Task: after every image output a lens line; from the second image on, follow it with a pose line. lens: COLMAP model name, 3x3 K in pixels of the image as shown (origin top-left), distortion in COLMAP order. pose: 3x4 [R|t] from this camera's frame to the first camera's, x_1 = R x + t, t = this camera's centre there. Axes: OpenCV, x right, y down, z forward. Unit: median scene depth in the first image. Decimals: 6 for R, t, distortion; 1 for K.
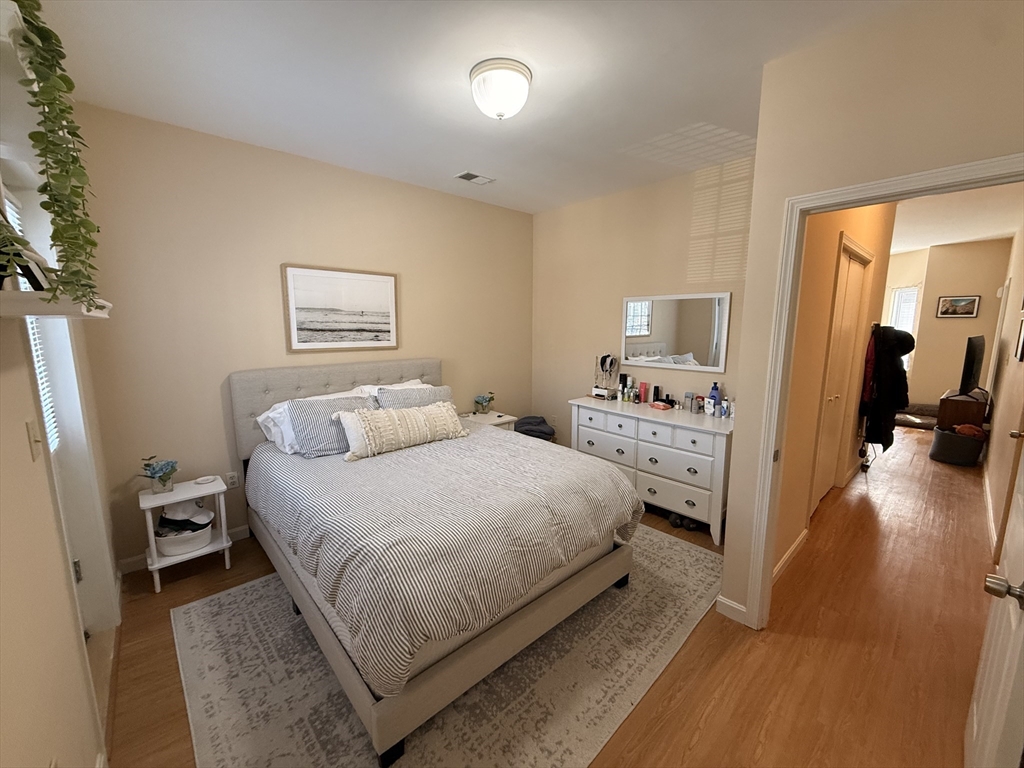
lens RADIAL K [[408.3, 0, 510.6], [0, 408.3, 382.3], [0, 0, 1]] dist [-0.004102, 0.000685]
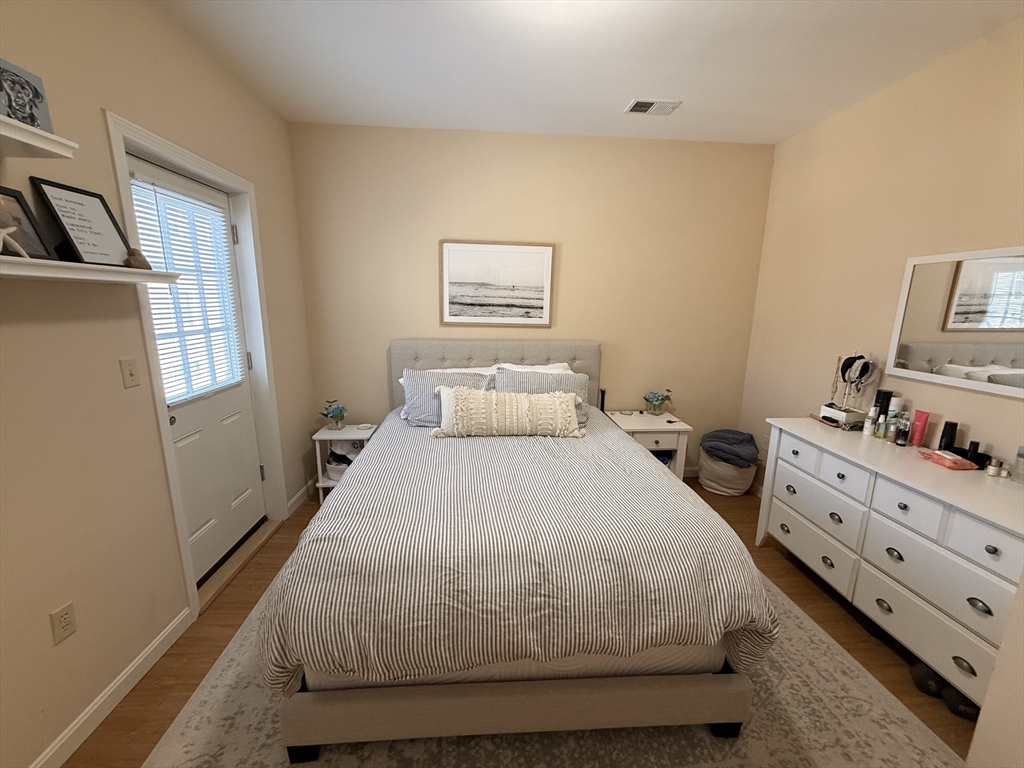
lens RADIAL K [[408.3, 0, 514.7], [0, 408.3, 382.3], [0, 0, 1]] dist [-0.004102, 0.000685]
pose [[0.783716, 0.132174, -0.606893, 0.257259], [-0.105569, 0.991225, 0.079549, -0.027653], [0.612082, 0.001725, 0.790792, 0.260951]]
